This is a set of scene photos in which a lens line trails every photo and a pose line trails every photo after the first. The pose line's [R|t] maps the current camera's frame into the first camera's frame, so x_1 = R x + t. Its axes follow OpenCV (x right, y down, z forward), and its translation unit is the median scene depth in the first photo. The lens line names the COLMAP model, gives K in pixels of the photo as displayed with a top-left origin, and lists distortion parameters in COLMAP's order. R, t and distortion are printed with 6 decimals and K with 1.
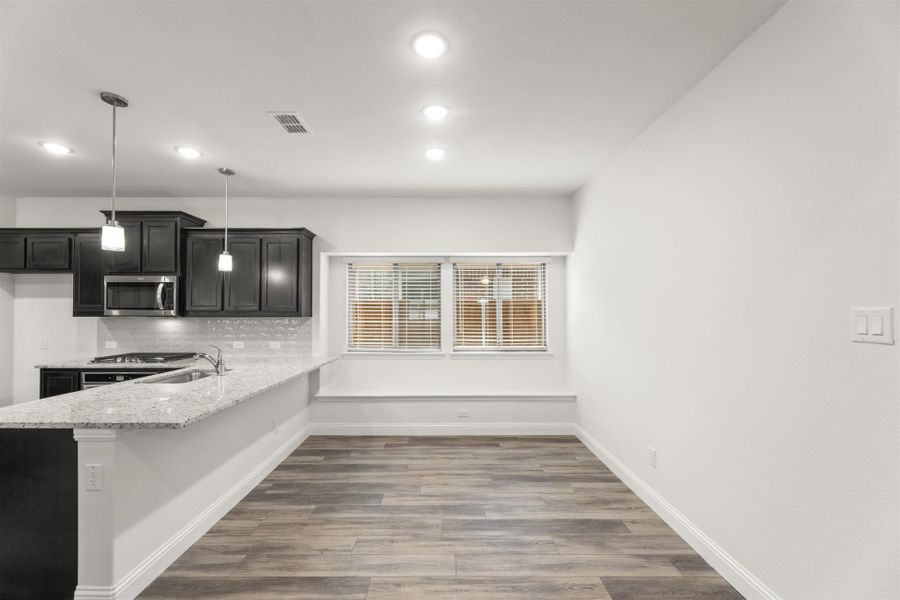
lens RADIAL K [[368.2, 0, 444.1], [0, 368.2, 305.4], [0, 0, 1]] dist [0.000670, 0.000054]
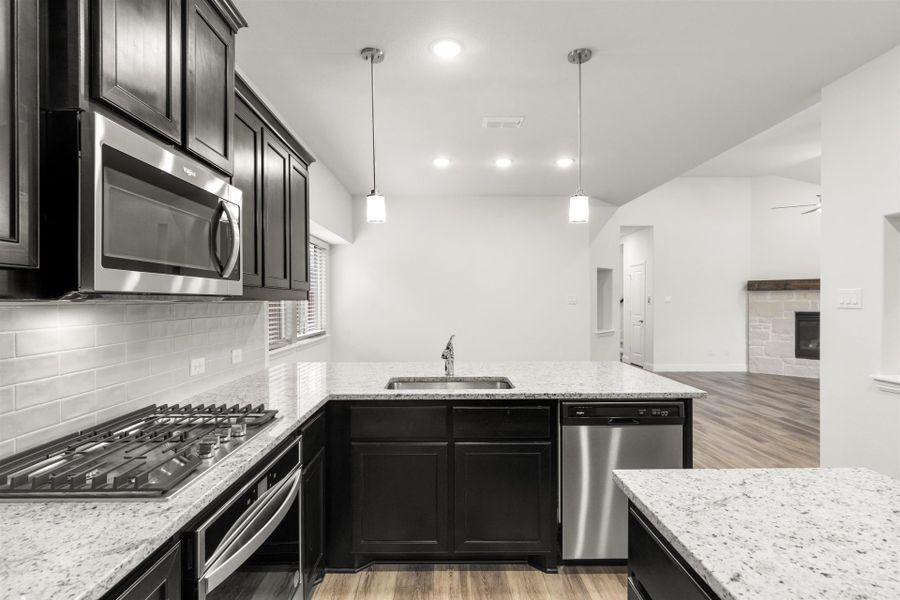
lens RADIAL K [[457.0, 0, 448.0], [0, 457.0, 305.0], [0, 0, 1]] dist [-0.003554, -0.000052]
pose [[-0.015659, -0.009945, 0.999828, -1.176594], [-0.016283, 0.999820, 0.009690, 0.028159], [-0.999745, -0.016128, -0.015818, 0.775939]]
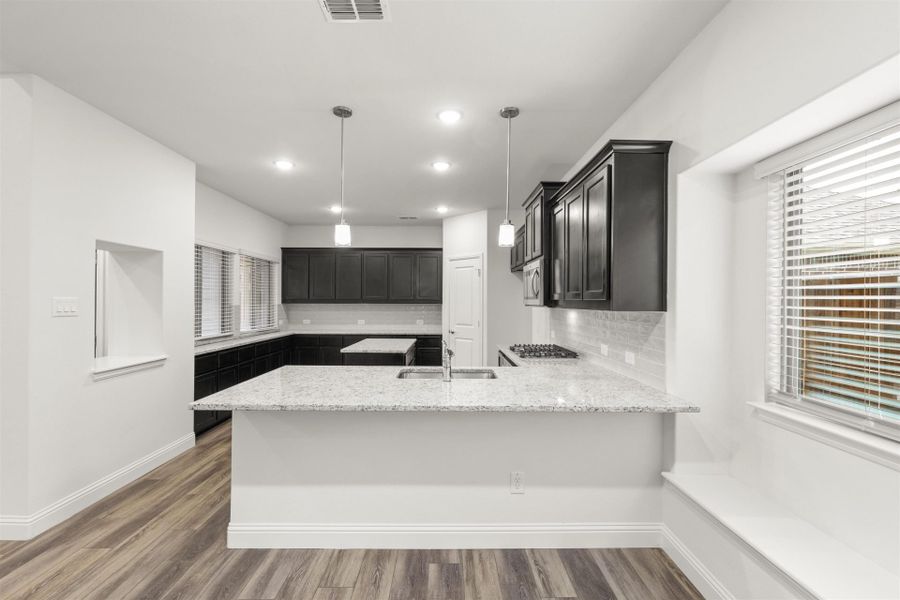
lens RADIAL K [[393.9, 0, 444.3], [0, 393.9, 302.8], [0, 0, 1]] dist [-0.001317, -0.000224]
pose [[-0.002435, 0.003755, -0.999990, 0.180800], [0.014412, 0.999889, 0.003720, 0.014204], [0.999893, -0.014403, -0.002489, 0.761935]]
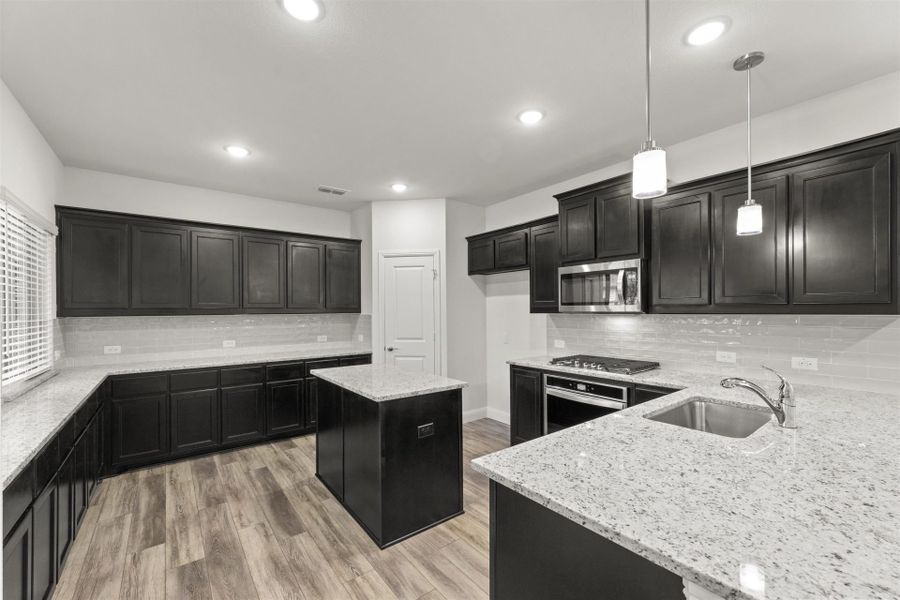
lens RADIAL K [[368.2, 0, 451.0], [0, 368.2, 314.6], [0, 0, 1]] dist [0.000670, 0.000054]
pose [[0.614660, 0.003522, -0.788784, -0.370687], [0.021175, 0.999556, 0.020964, 0.009378], [0.788508, -0.029588, 0.614313, 0.238194]]
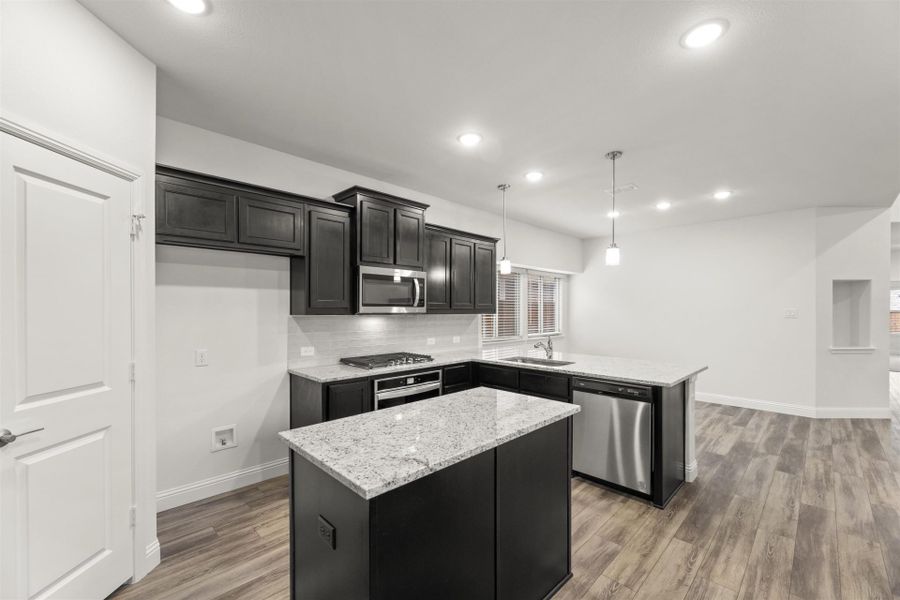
lens RADIAL K [[368.2, 0, 454.5], [0, 368.2, 313.2], [0, 0, 1]] dist [0.000670, 0.000054]
pose [[0.703218, -0.005320, 0.710954, -1.336911], [-0.014035, 0.999673, 0.021362, 0.006498], [-0.710835, -0.025000, 0.702914, 0.255866]]
